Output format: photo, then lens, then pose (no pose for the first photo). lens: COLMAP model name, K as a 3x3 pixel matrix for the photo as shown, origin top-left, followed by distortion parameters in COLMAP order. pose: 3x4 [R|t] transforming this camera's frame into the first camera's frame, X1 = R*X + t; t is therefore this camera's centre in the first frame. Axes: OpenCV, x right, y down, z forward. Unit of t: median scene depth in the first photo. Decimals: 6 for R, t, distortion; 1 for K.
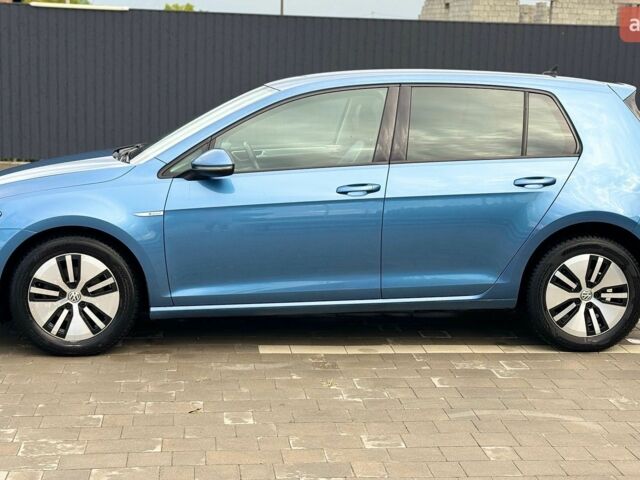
lens RADIAL K [[1177.2, 0, 320.0], [0, 1177.2, 240.0], [0, 0, 1]] dist [0.148379, -0.024470]
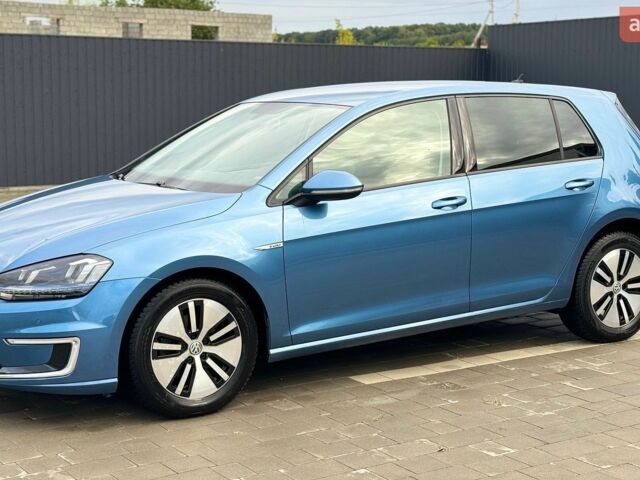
lens RADIAL K [[1177.2, 0, 320.0], [0, 1177.2, 240.0], [0, 0, 1]] dist [0.148379, -0.024470]
pose [[0.891815, -0.086081, 0.444136, -0.505738], [0.092896, 0.995655, 0.006442, -0.029014], [-0.442761, 0.035514, 0.895936, 0.172277]]
